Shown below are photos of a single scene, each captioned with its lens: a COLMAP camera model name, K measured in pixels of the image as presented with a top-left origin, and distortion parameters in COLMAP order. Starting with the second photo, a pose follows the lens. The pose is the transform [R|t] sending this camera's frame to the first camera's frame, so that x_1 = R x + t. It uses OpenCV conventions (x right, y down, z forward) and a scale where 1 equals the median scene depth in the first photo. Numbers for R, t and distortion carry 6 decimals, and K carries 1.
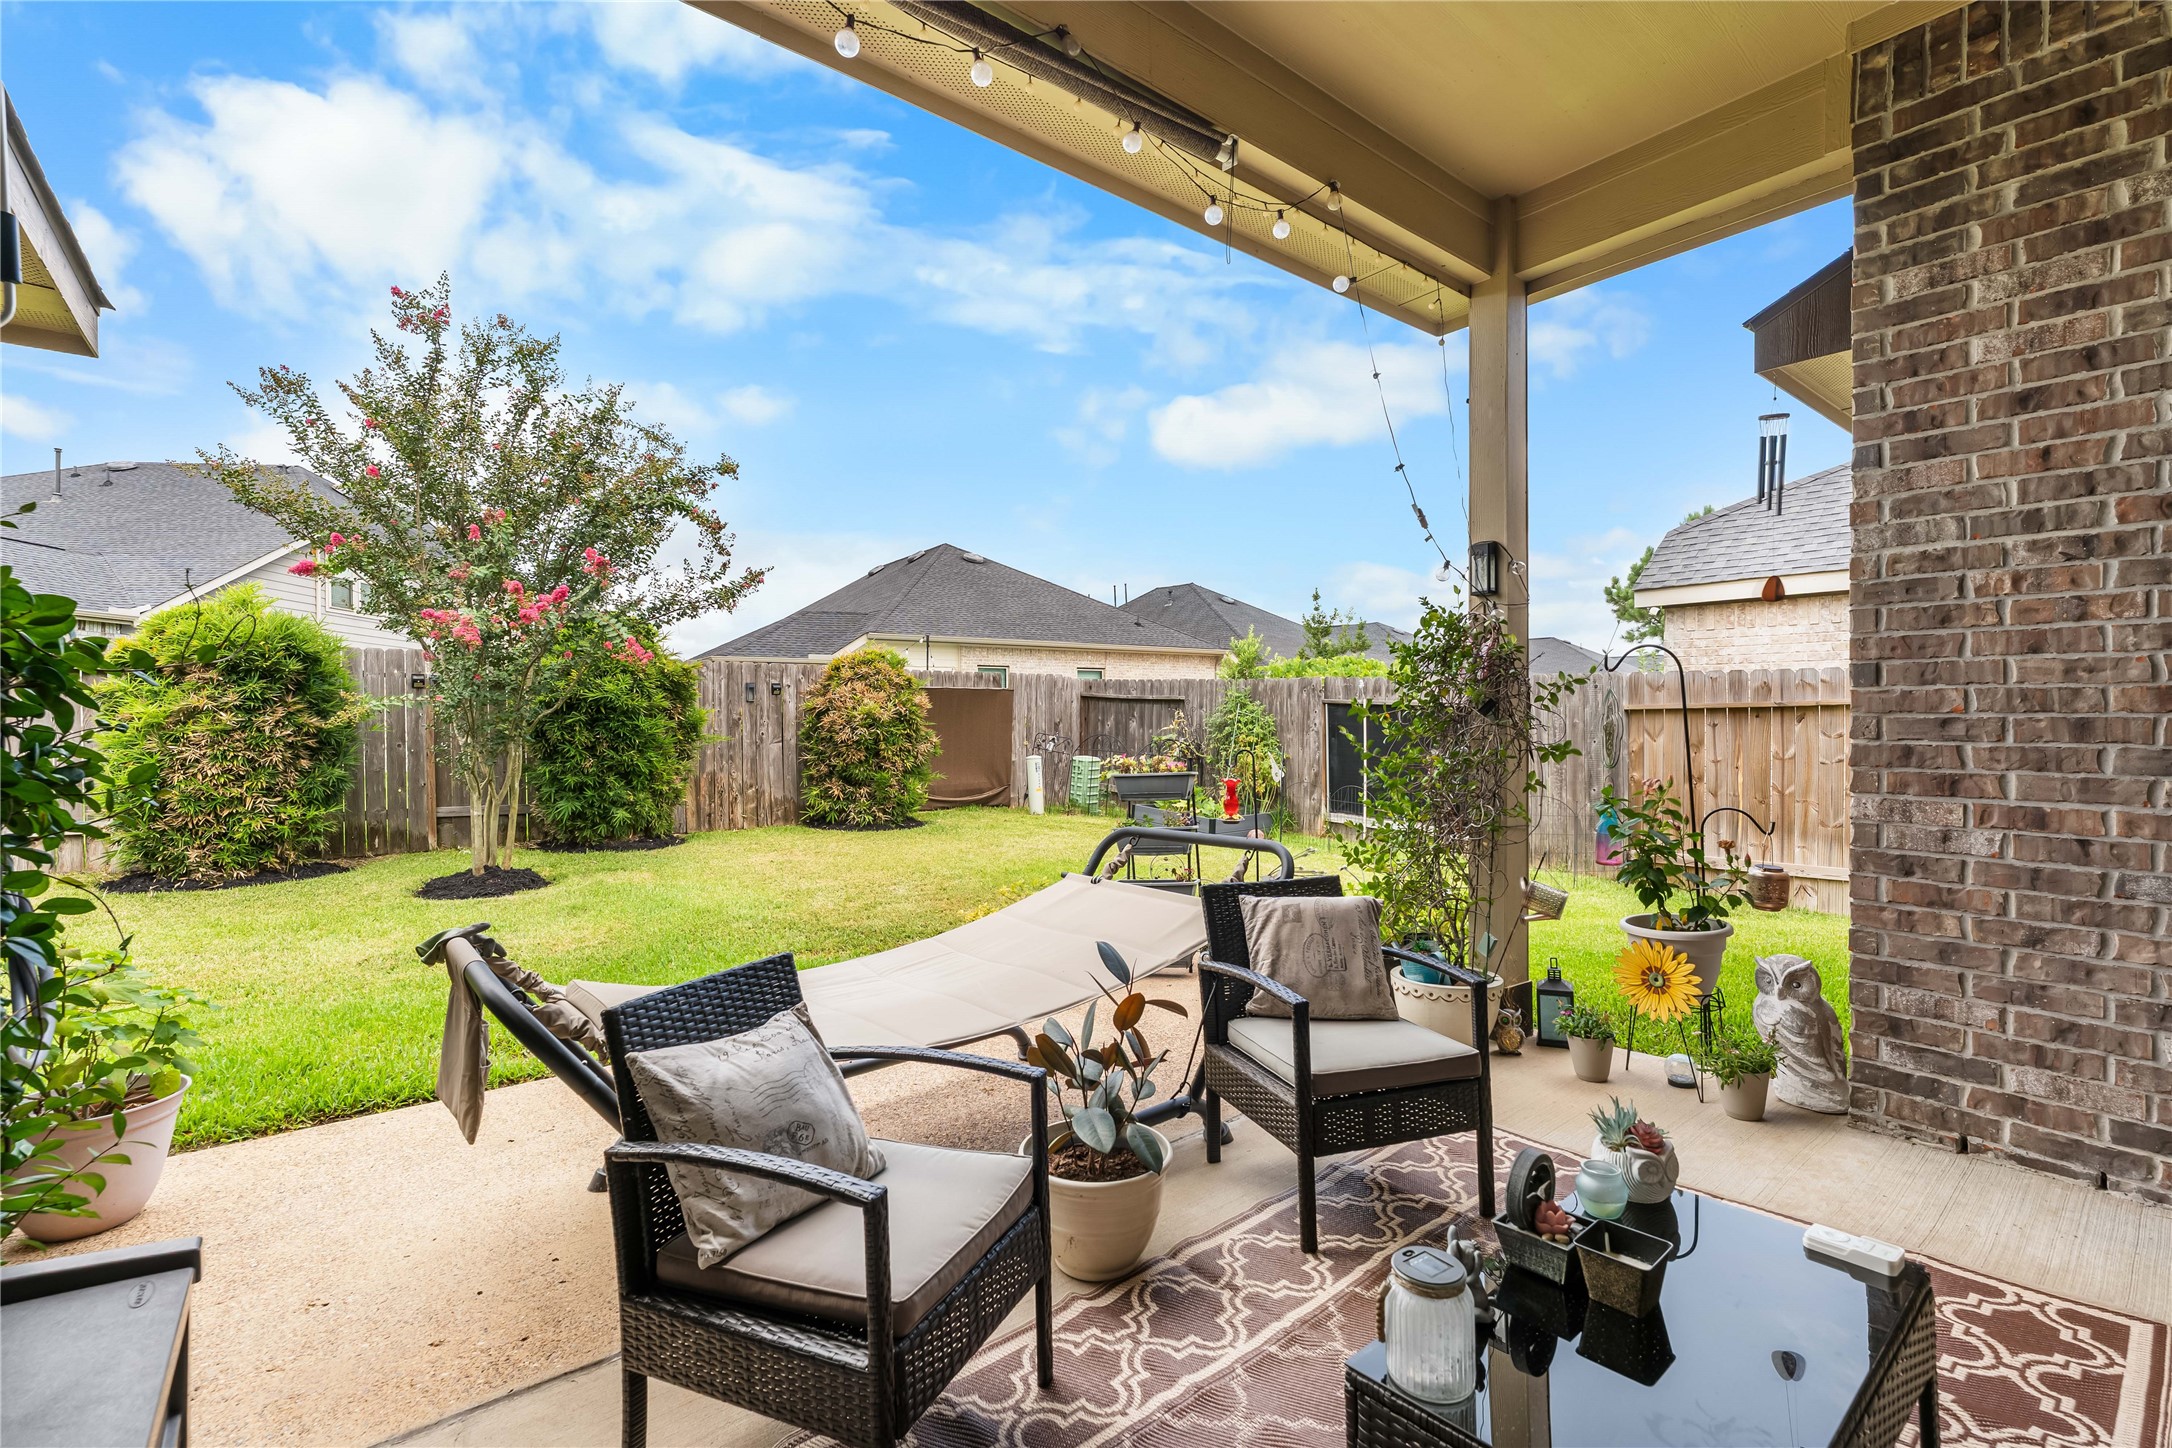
lens RADIAL K [[976.2, 0, 1089.2], [0, 976.2, 725.3], [0, 0, 1]] dist [0.000676, 0.000142]
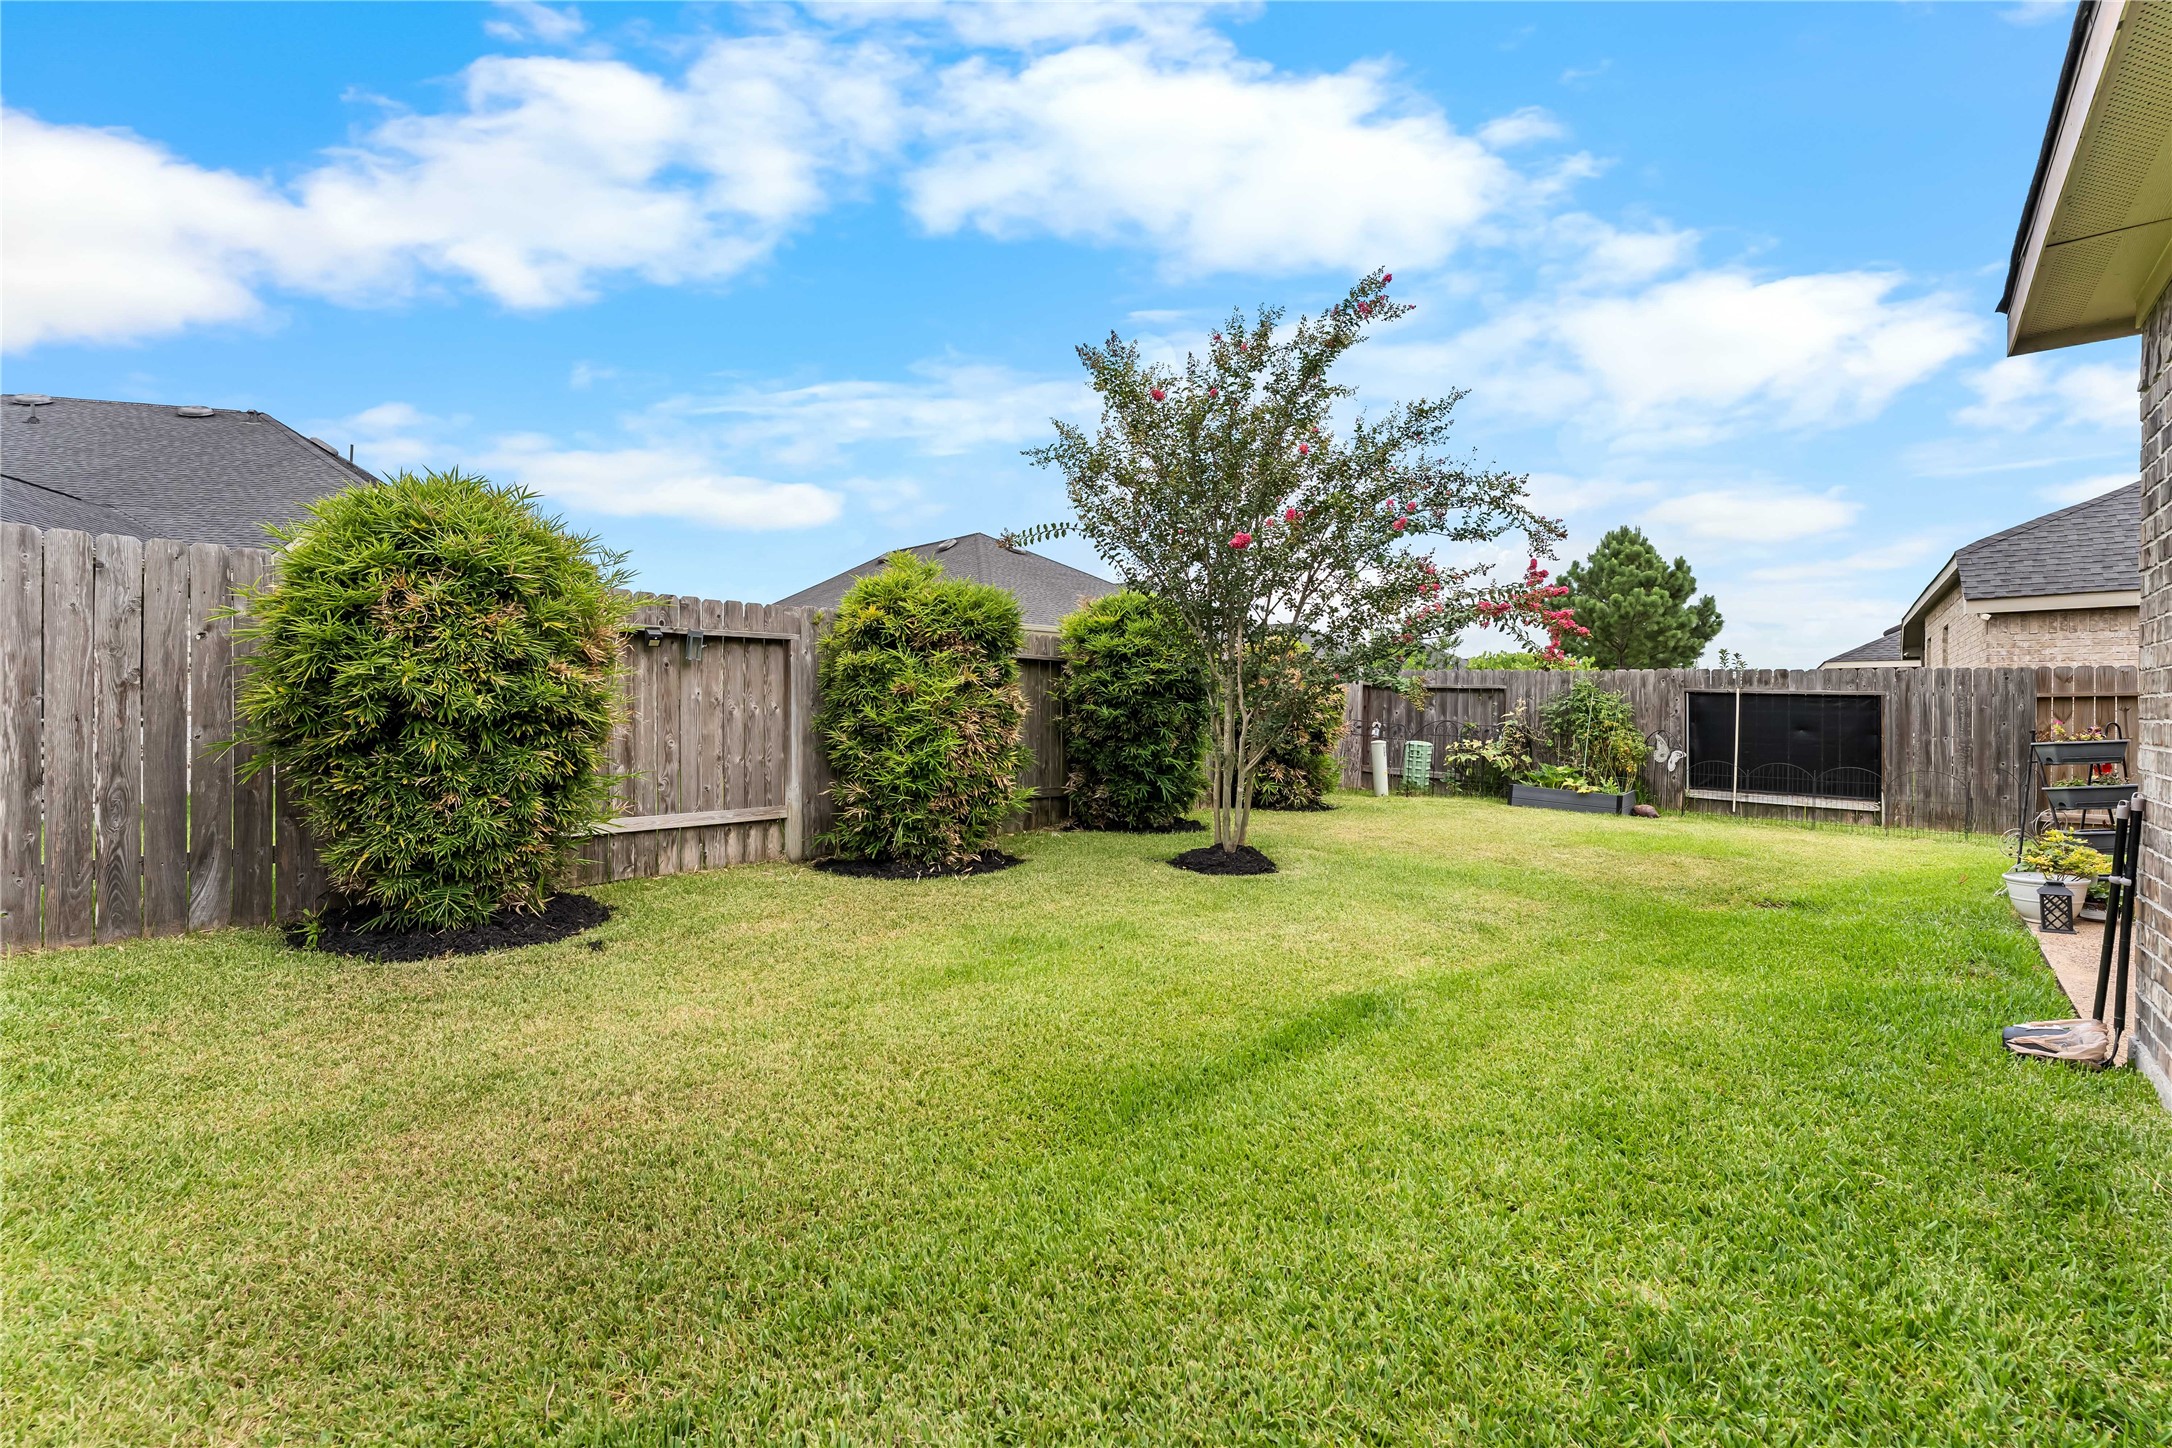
lens RADIAL K [[976.2, 0, 1080.9], [0, 976.2, 719.1], [0, 0, 1]] dist [0.000676, 0.000142]
pose [[0.981234, -0.001832, 0.192813, -0.667498], [0.001078, 0.999991, 0.004020, 0.002941], [-0.192819, -0.003737, 0.981227, 0.024161]]
